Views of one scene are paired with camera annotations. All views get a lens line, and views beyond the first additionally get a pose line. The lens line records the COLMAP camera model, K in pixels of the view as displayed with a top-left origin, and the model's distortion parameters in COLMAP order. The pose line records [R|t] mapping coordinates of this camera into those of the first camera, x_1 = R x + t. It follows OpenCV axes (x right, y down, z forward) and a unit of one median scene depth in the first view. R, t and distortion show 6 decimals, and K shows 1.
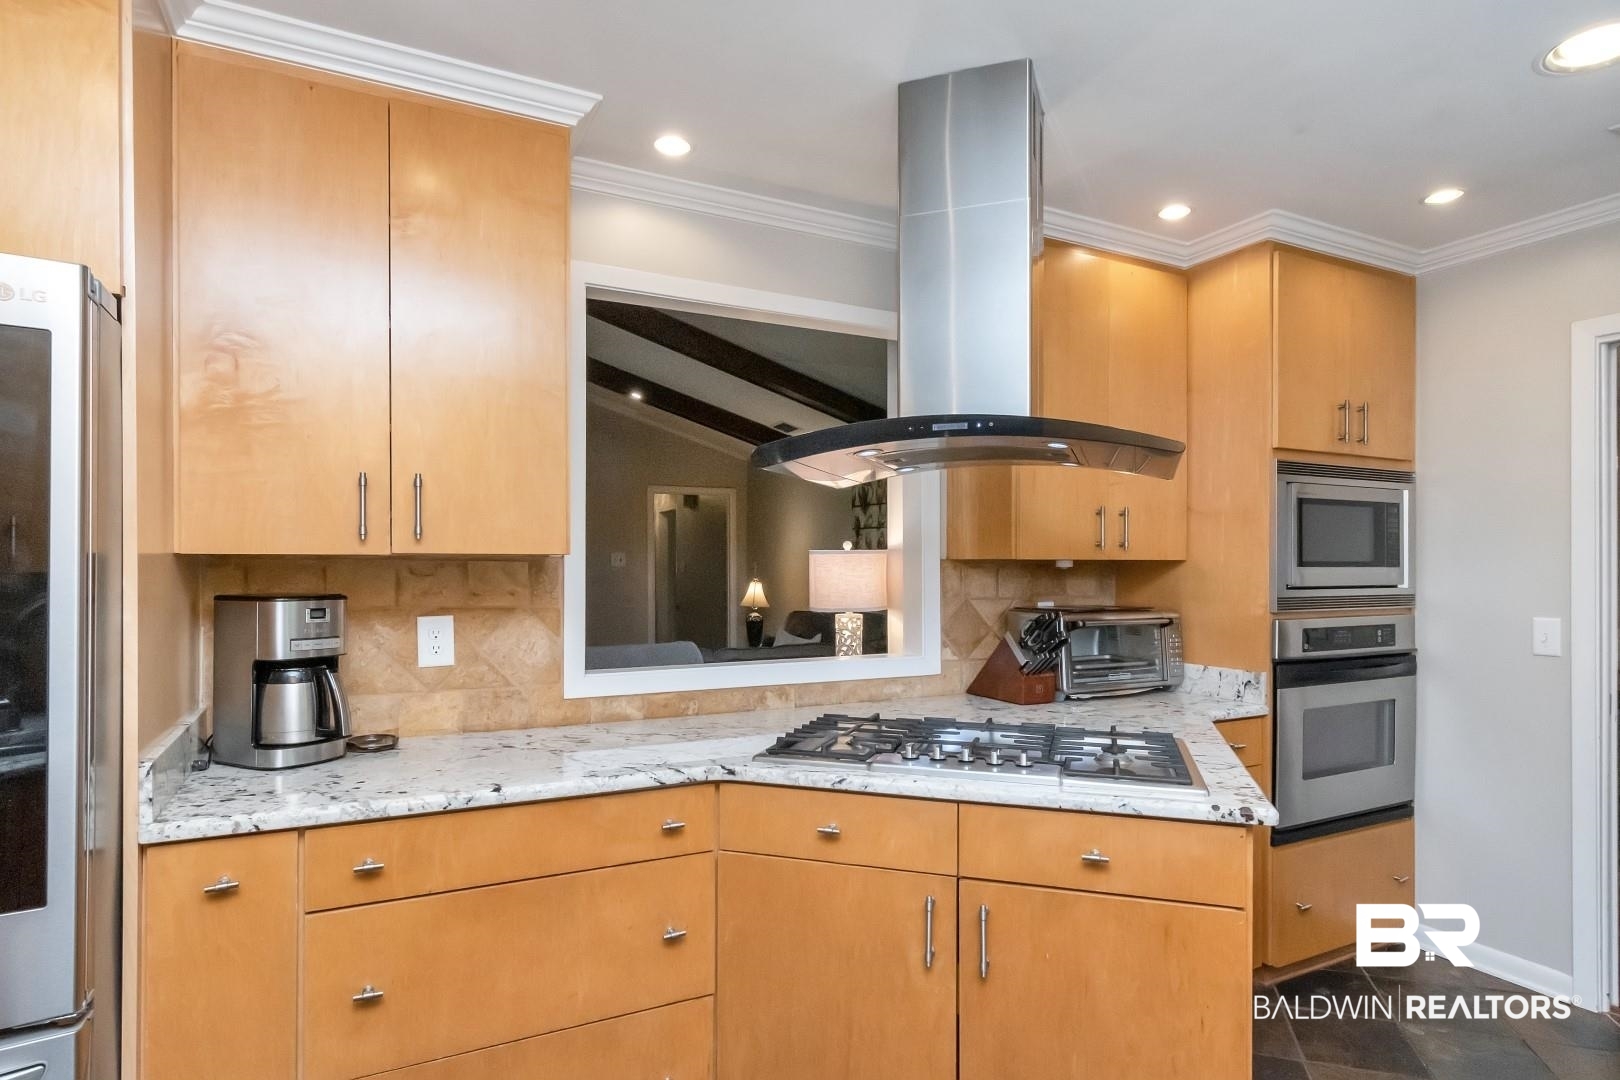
lens RADIAL K [[870.1, 0, 831.3], [0, 870.1, 557.2], [0, 0, 1]] dist [0.004487, 0.001786]
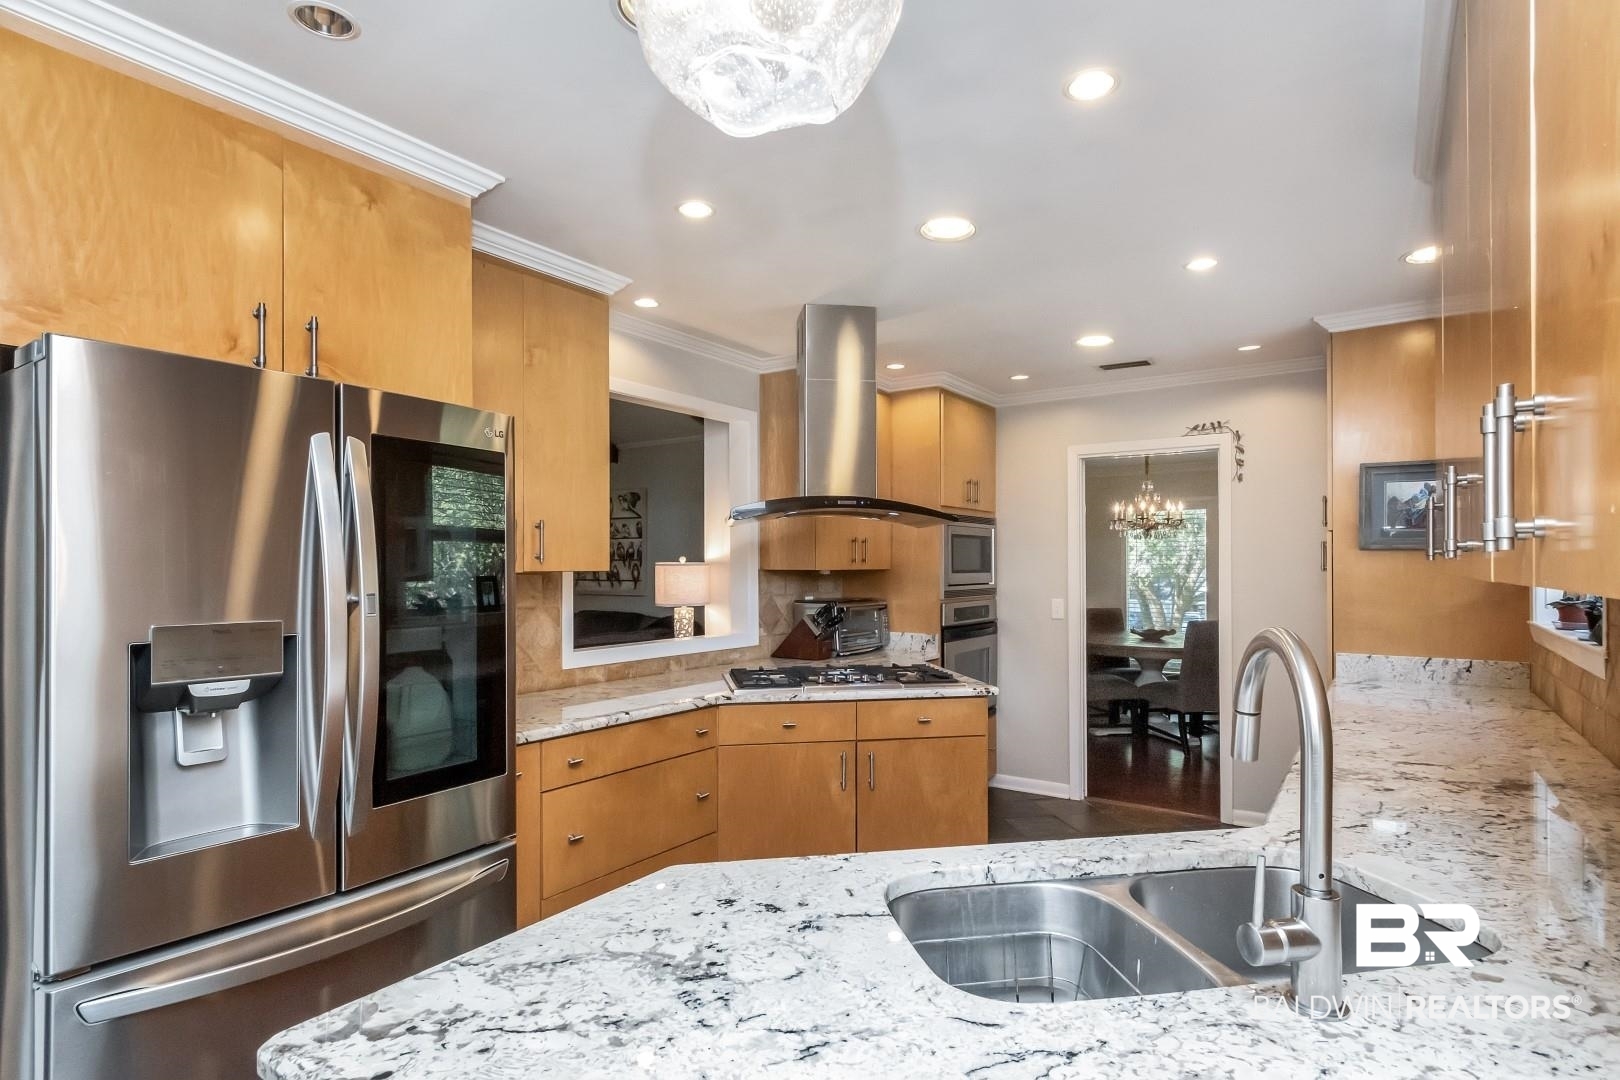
lens RADIAL K [[870.1, 0, 804.9], [0, 870.1, 554.3], [0, 0, 1]] dist [0.004487, 0.001786]
pose [[0.880555, 0.002606, 0.473938, -0.554189], [-0.002330, 0.999997, -0.001171, -0.024567], [-0.473939, -0.000073, 0.880558, -0.402760]]
